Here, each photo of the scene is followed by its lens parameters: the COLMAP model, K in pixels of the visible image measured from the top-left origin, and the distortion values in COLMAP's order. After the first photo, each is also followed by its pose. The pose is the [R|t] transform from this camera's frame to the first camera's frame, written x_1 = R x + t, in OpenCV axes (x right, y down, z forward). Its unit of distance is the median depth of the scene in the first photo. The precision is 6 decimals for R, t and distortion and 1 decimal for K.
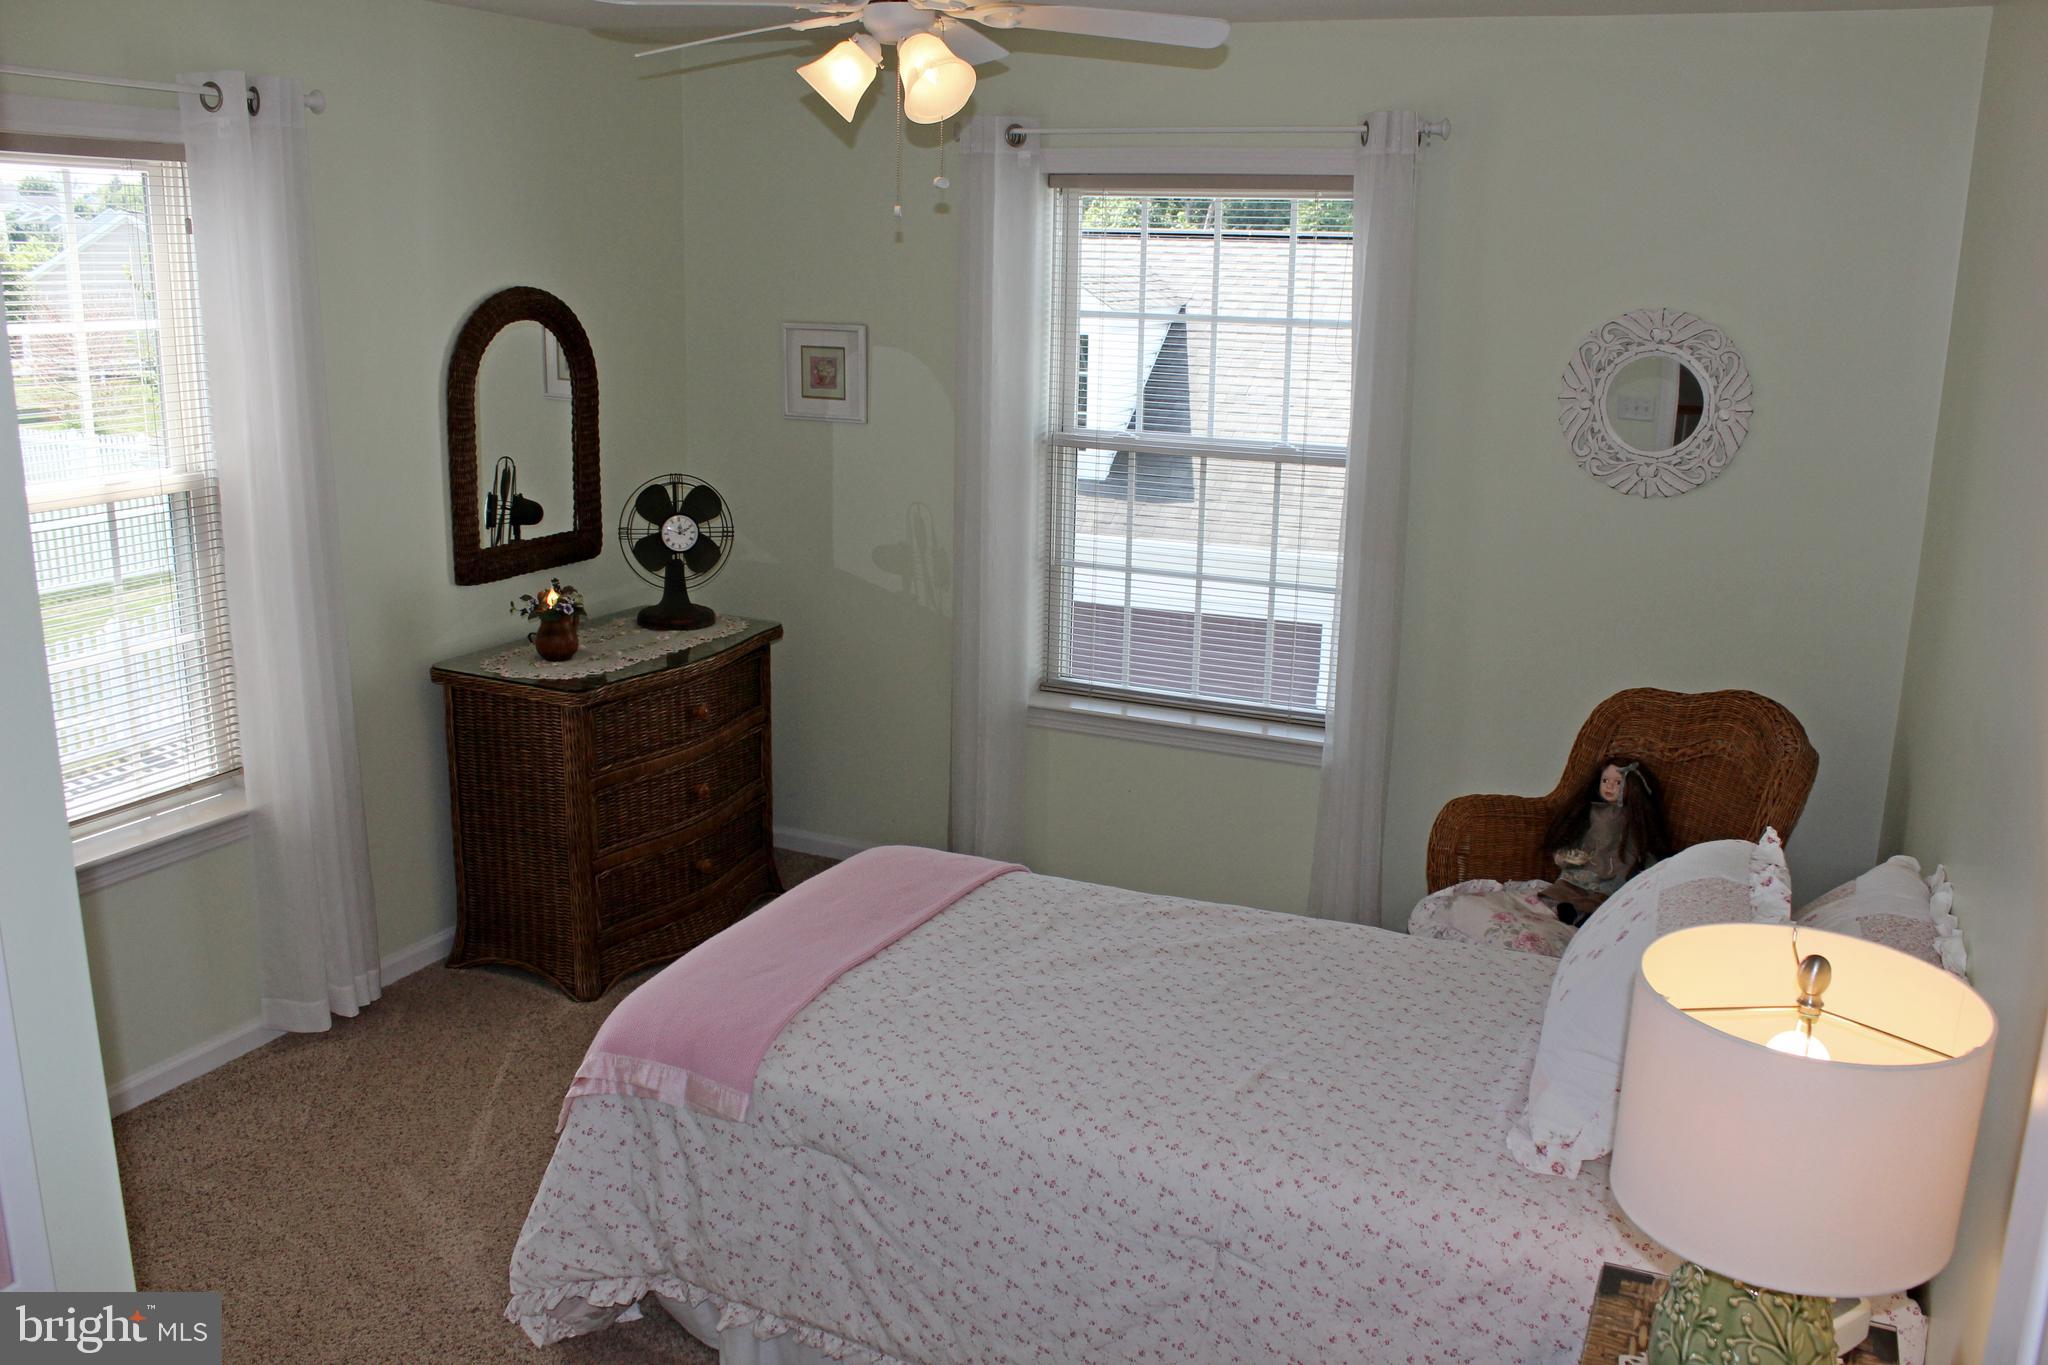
lens RADIAL K [[1715.2, 0, 1024.0], [0, 1715.2, 682.5], [0, 0, 1]] dist [-0.262281, 0.289681]
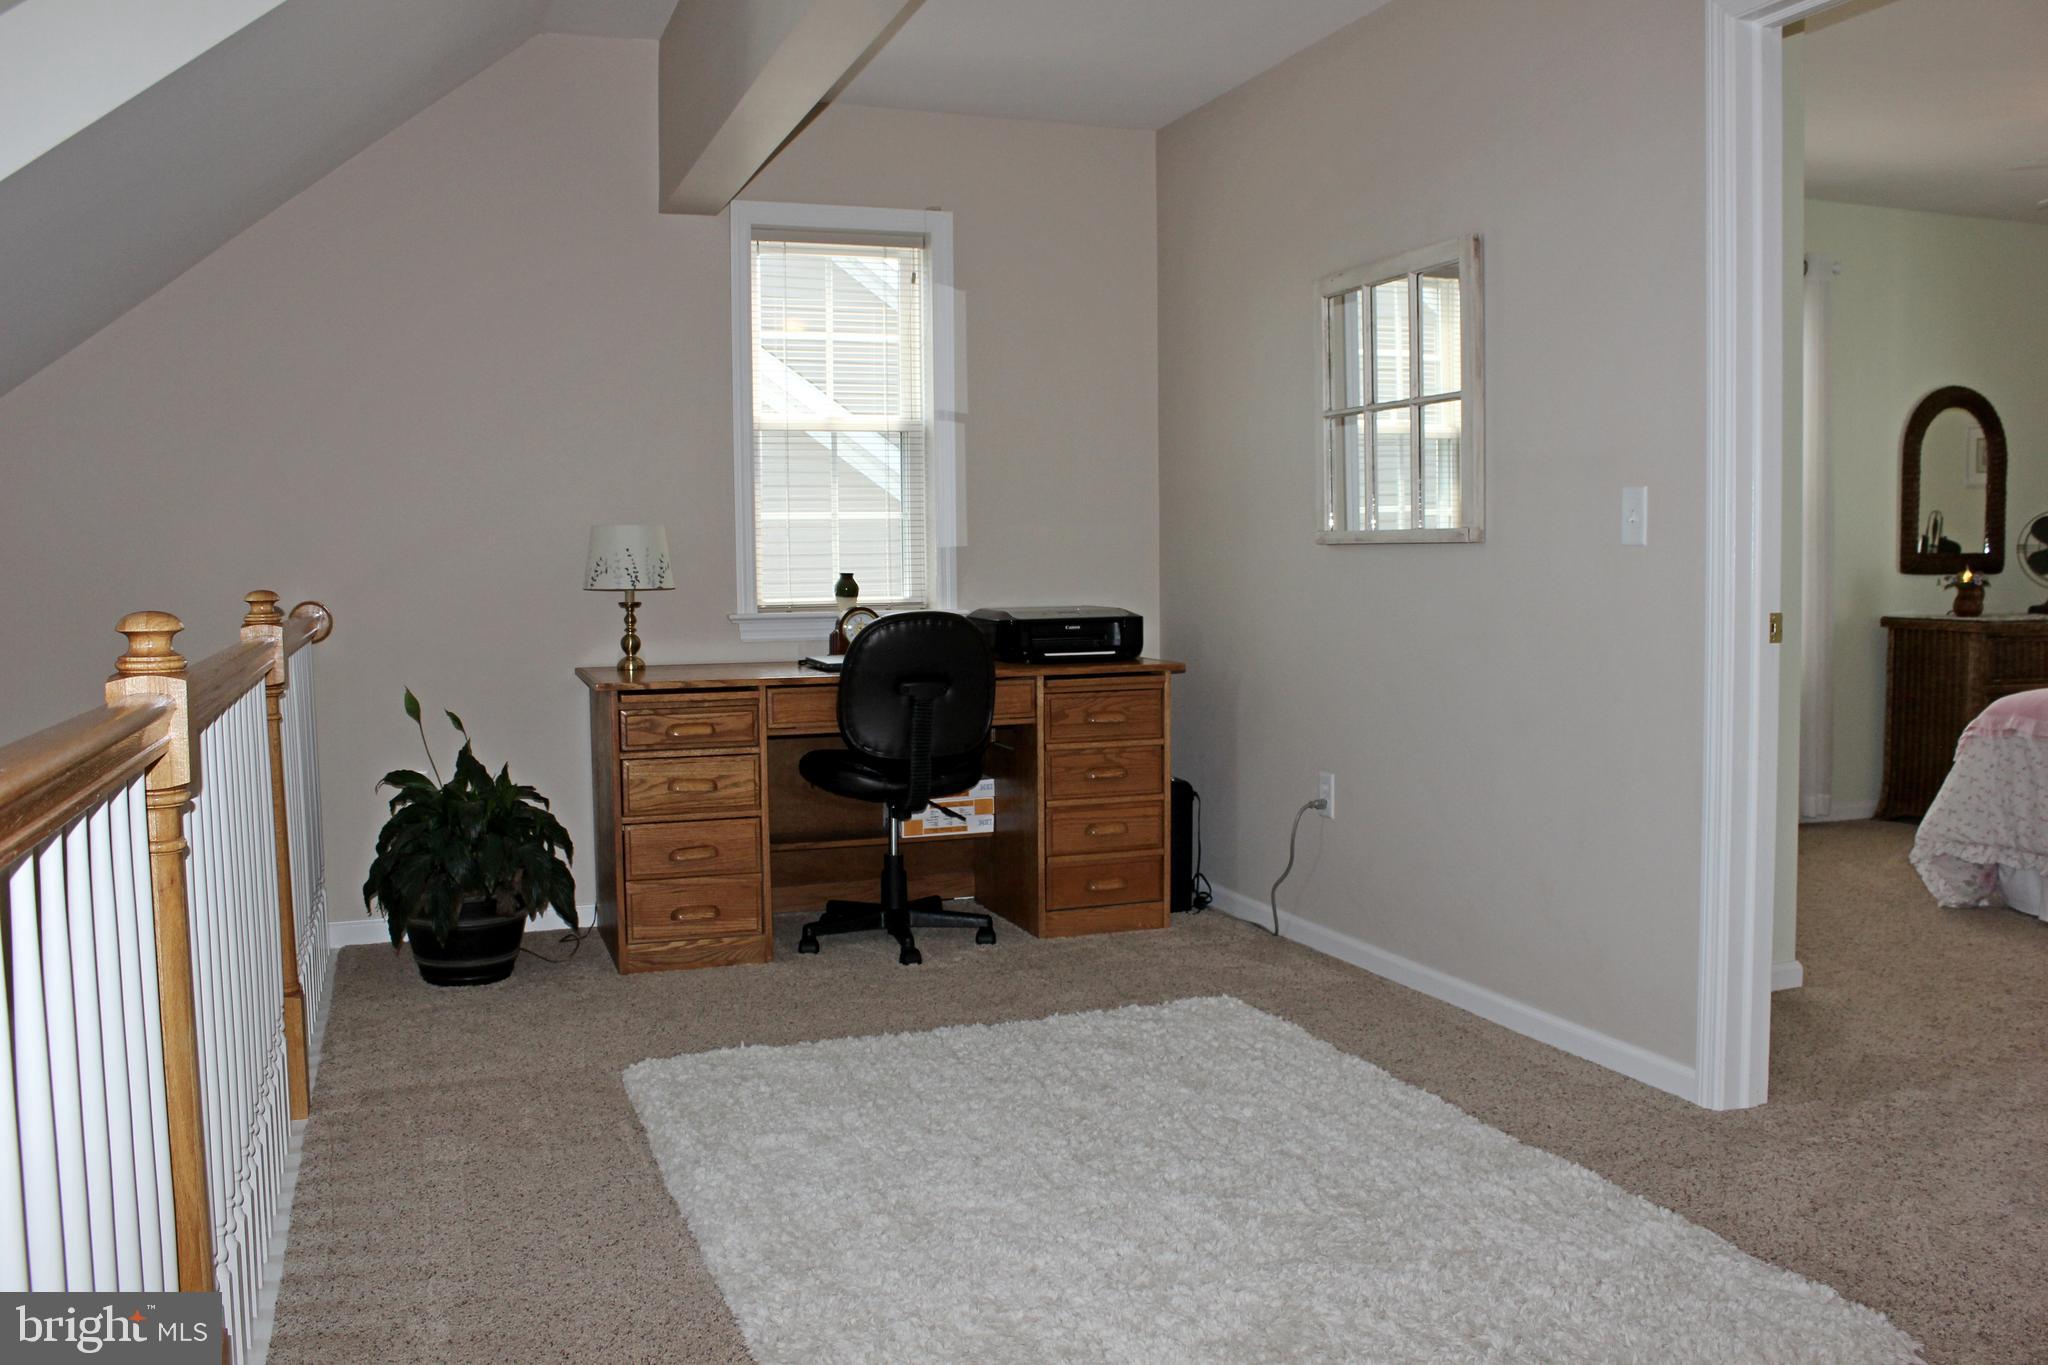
lens RADIAL K [[1715.2, 0, 1024.0], [0, 1715.2, 682.5], [0, 0, 1]] dist [-0.262281, 0.289681]
pose [[0.703459, 0.016540, -0.710544, 0.177248], [-0.150344, 0.980569, -0.126020, 0.374623], [0.694653, 0.195476, 0.692276, -0.643647]]
